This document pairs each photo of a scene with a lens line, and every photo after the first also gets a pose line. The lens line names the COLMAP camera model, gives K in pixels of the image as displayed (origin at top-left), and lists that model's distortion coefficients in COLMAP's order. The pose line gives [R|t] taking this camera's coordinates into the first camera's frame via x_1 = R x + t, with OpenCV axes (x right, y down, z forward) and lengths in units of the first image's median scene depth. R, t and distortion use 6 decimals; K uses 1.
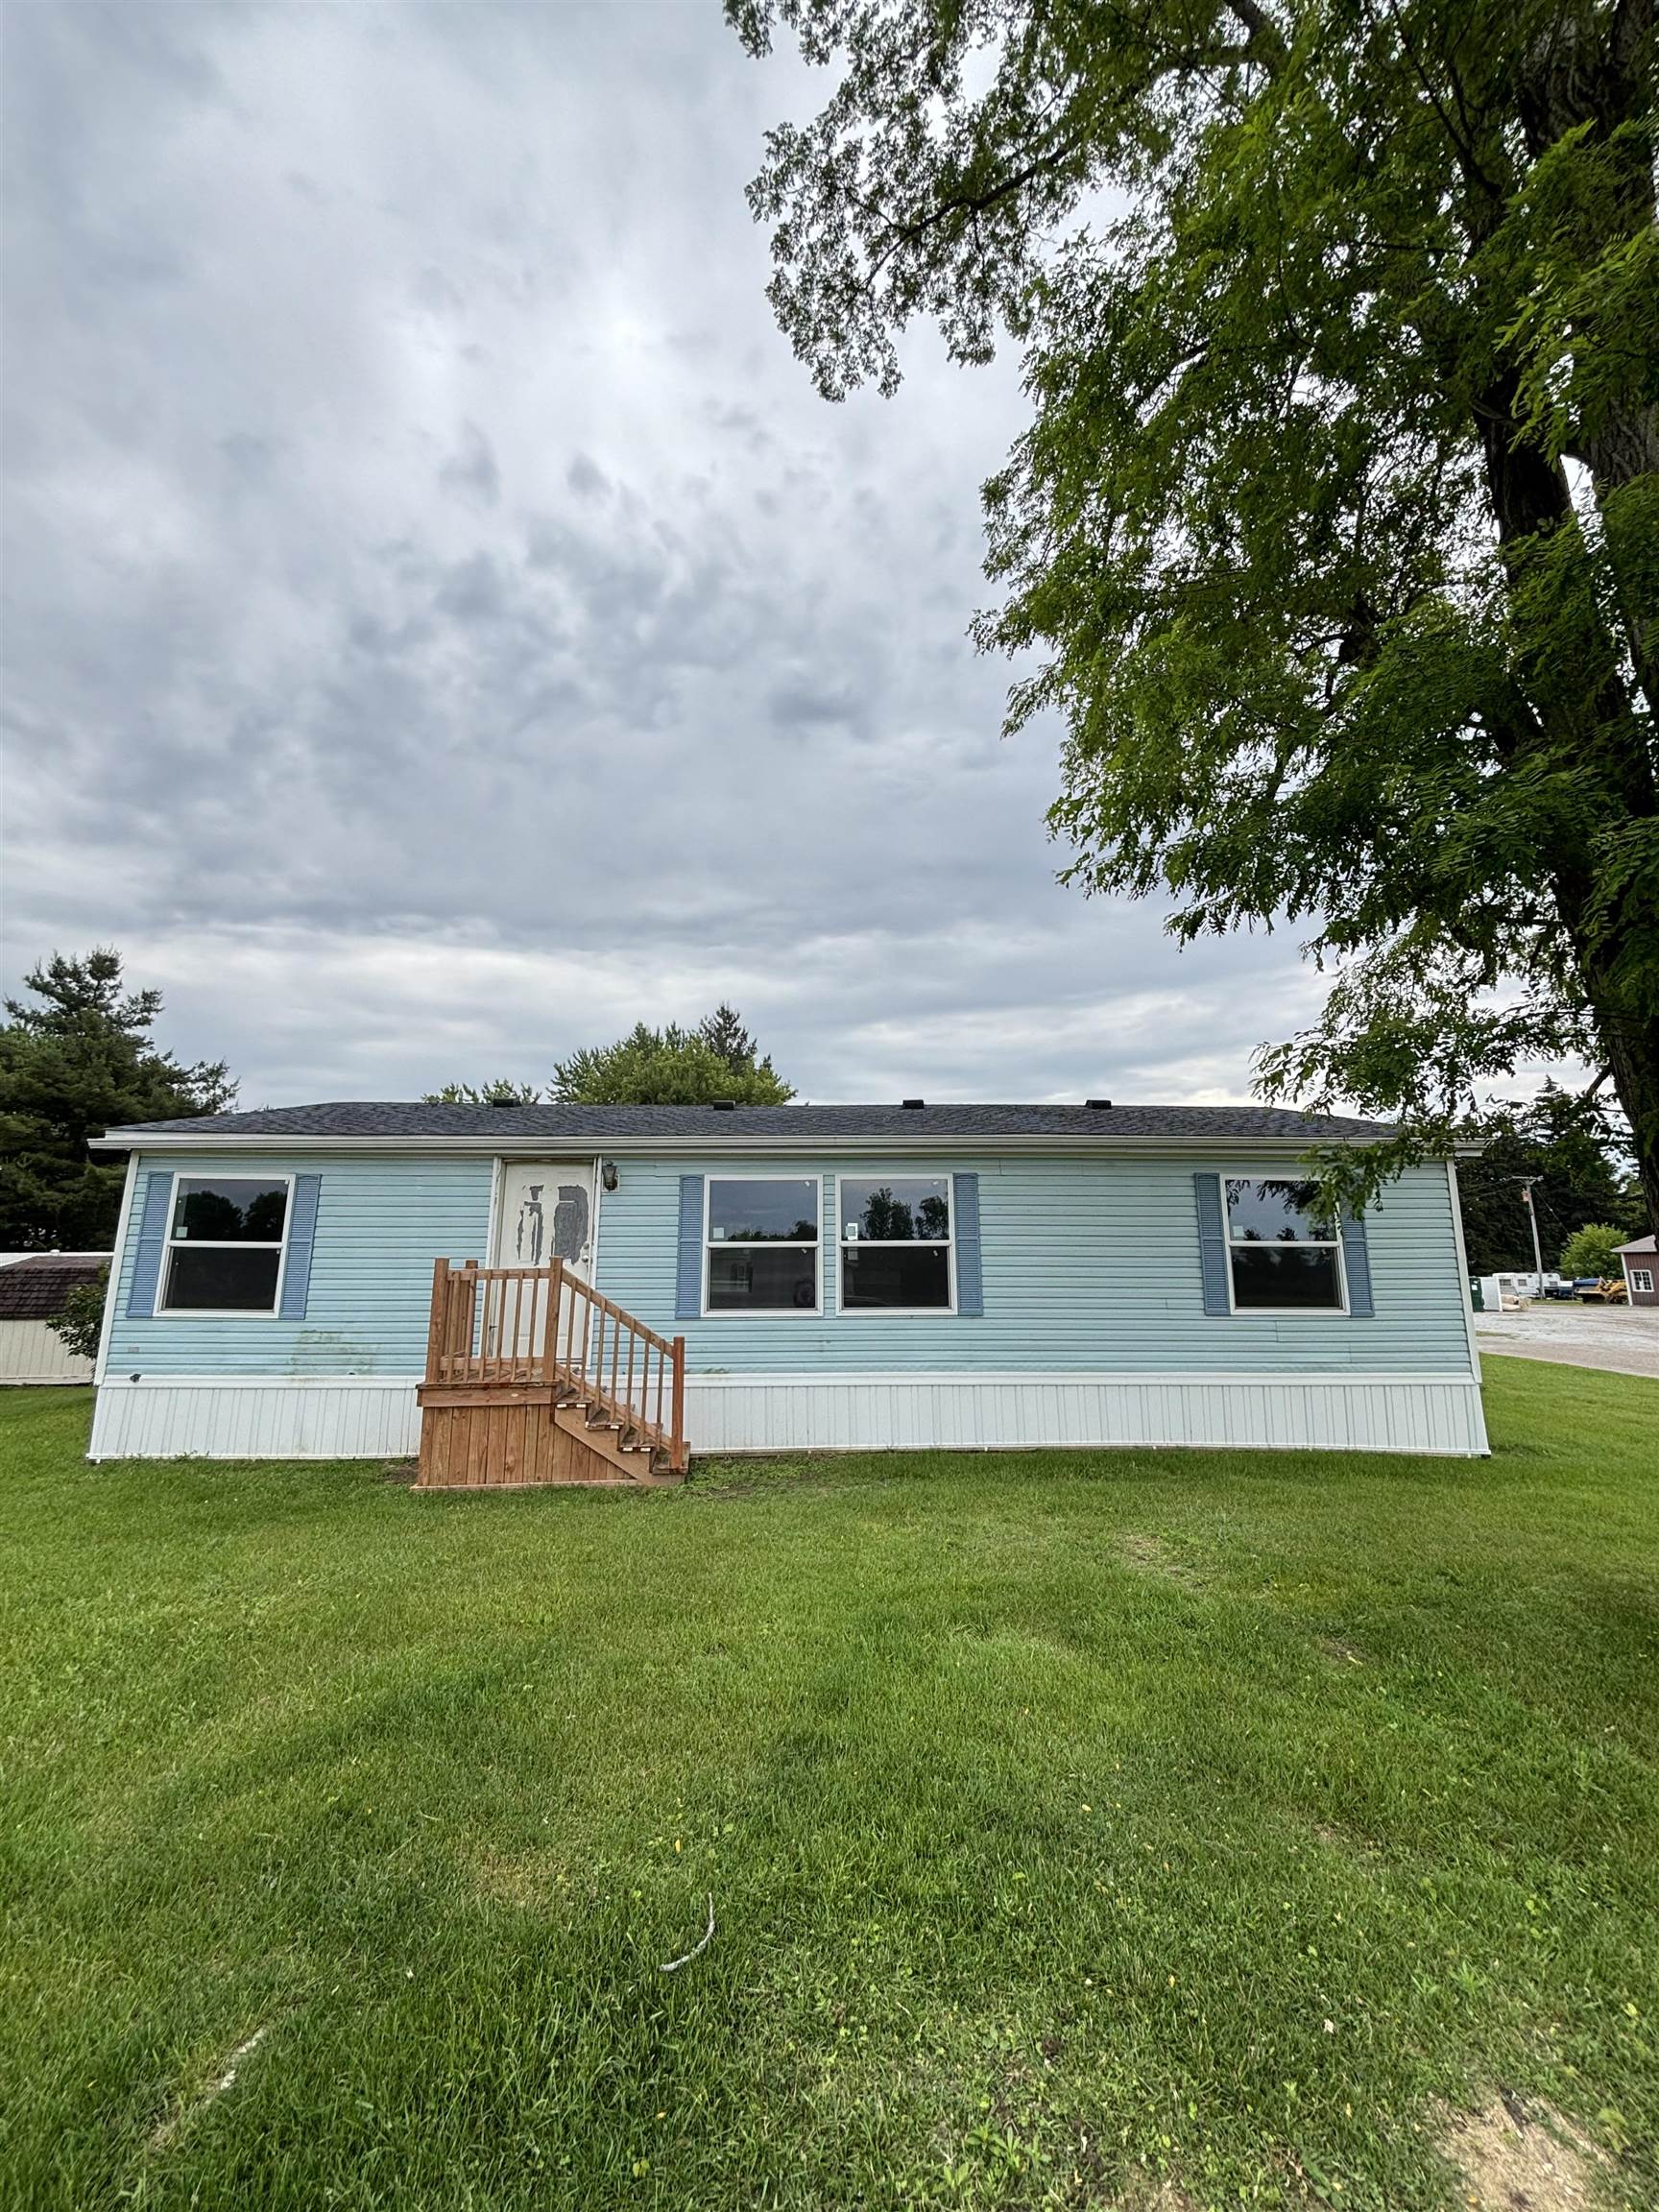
lens RADIAL K [[881.3, 0, 816.2], [0, 881.3, 1104.3], [0, 0, 1]] dist [0.012617, -0.010223]
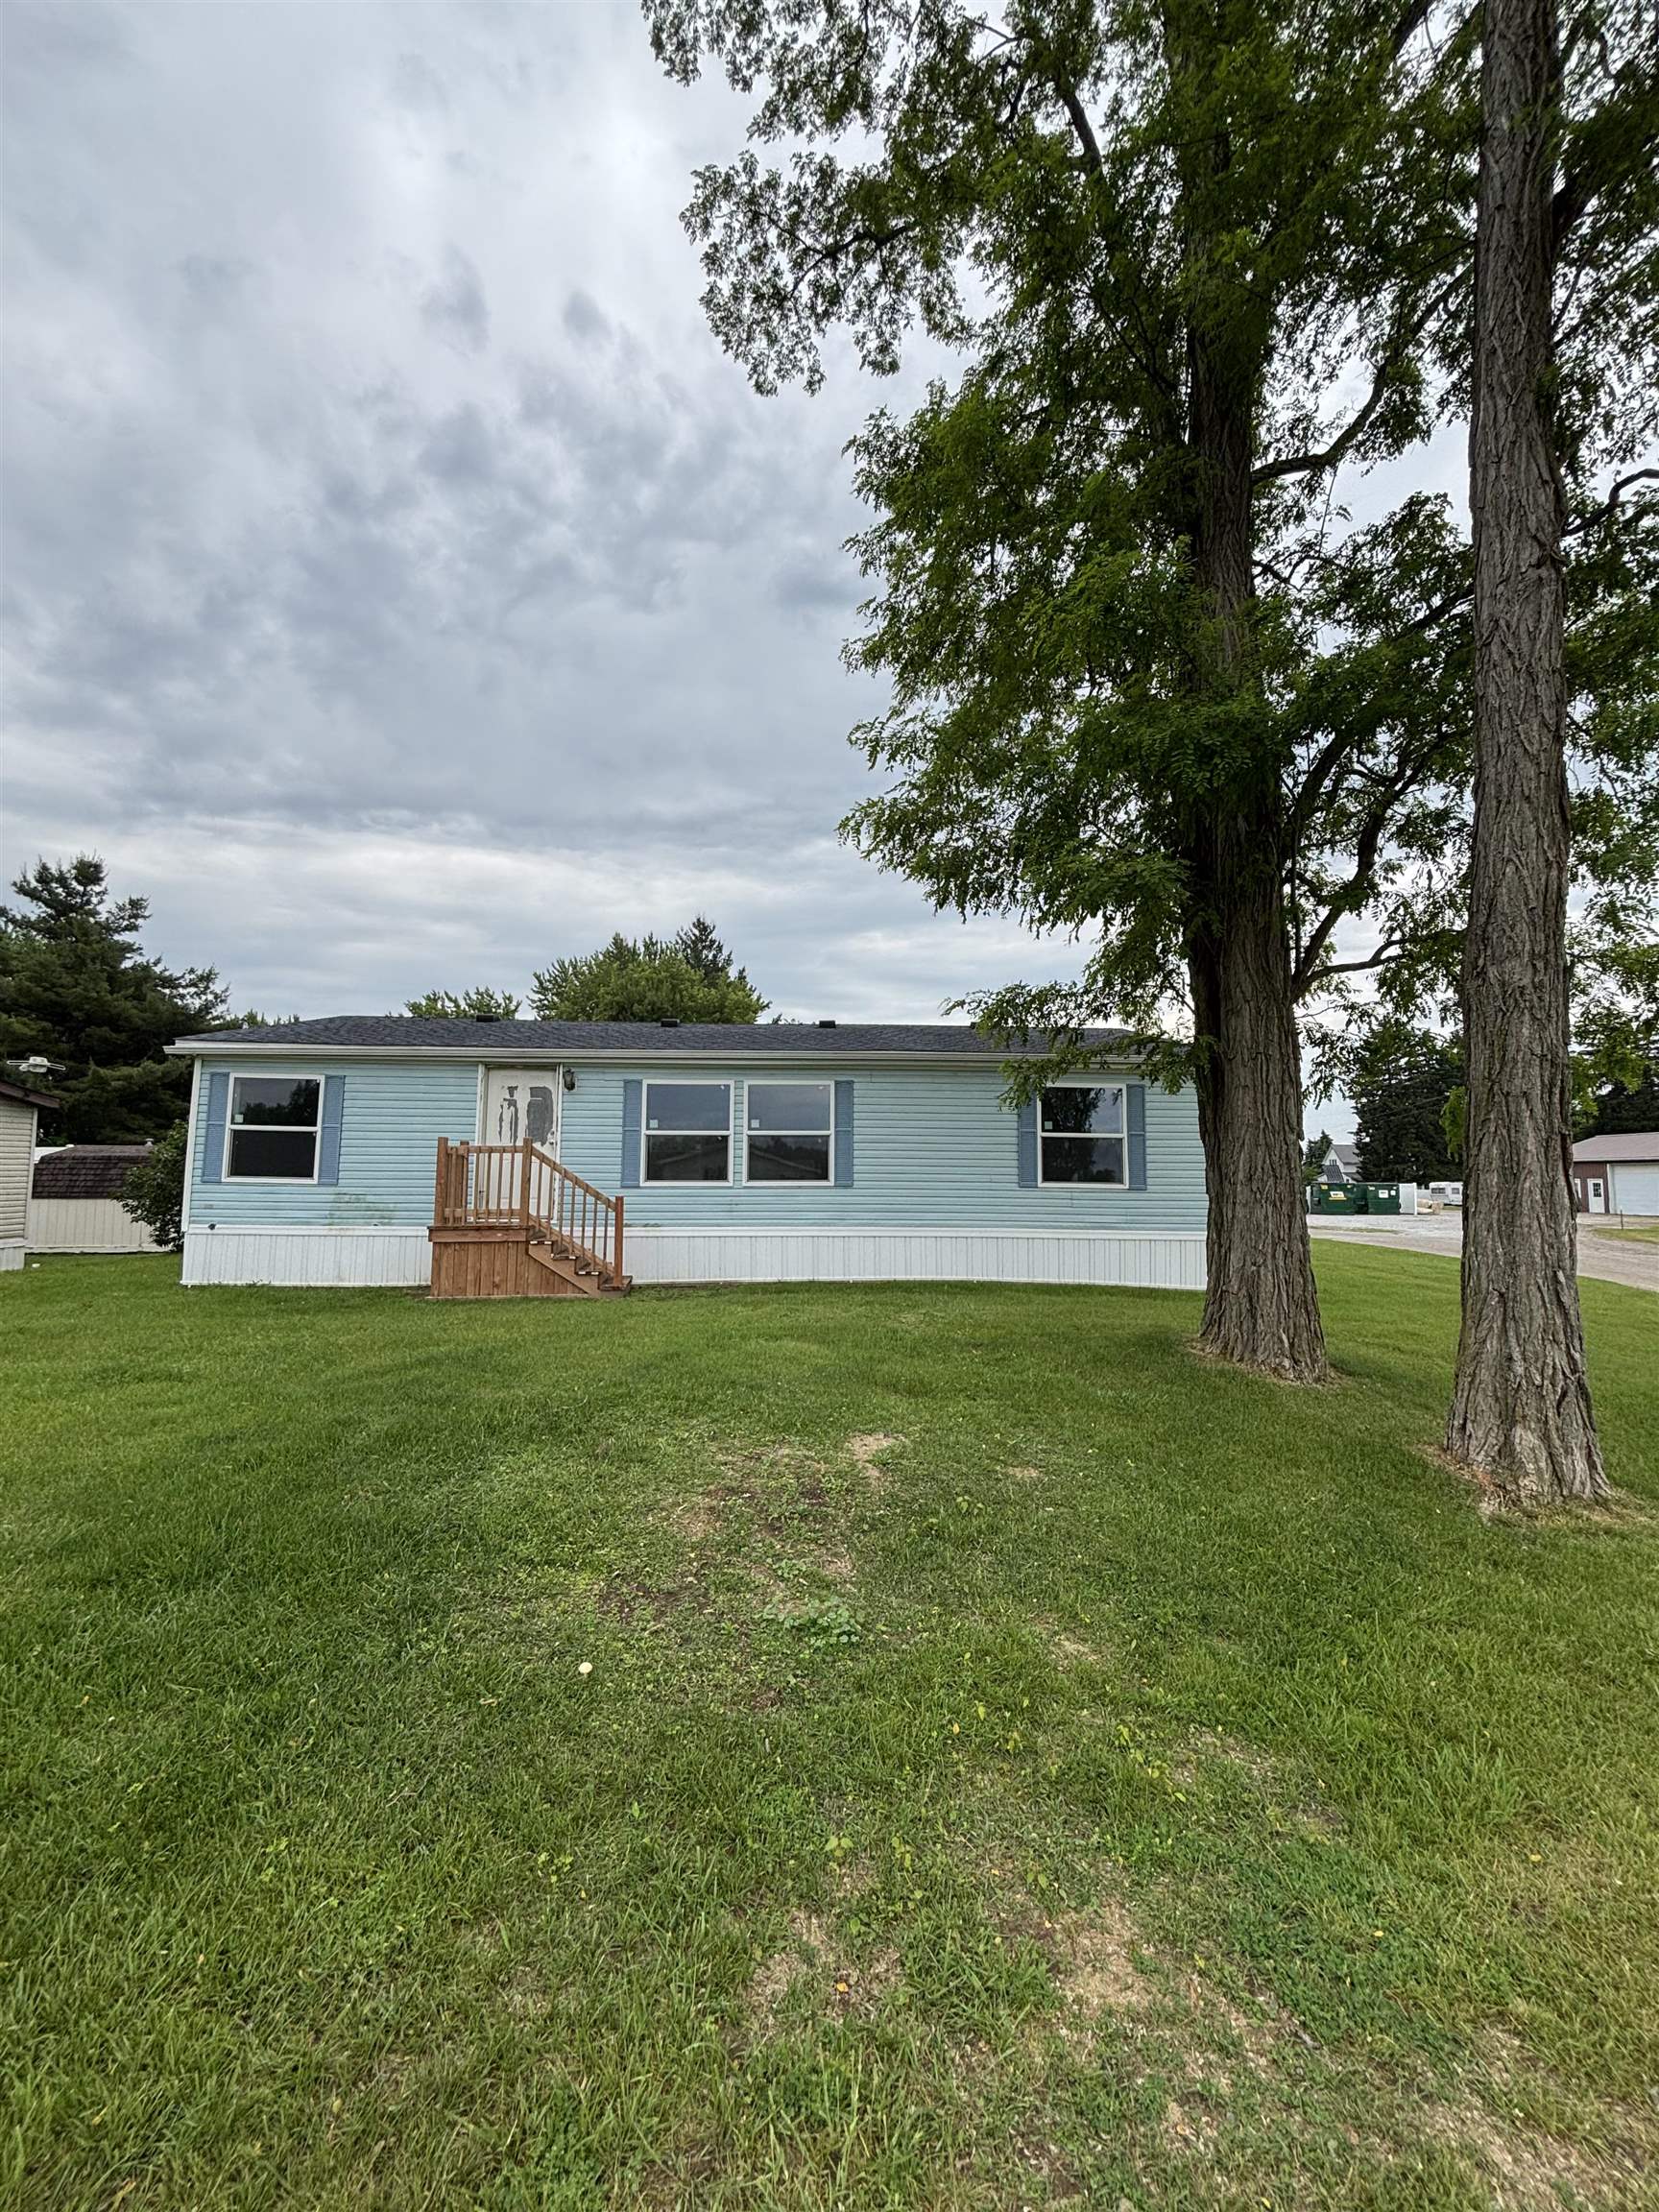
lens RADIAL K [[886.3, 0, 829.5], [0, 886.3, 1106.0], [0, 0, 1]] dist [-0.000023, -0.000039]
pose [[0.999535, 0.009963, 0.028820, 0.090310], [-0.012916, 0.994477, 0.104157, -0.016555], [-0.027623, -0.104481, 0.994143, -0.252578]]
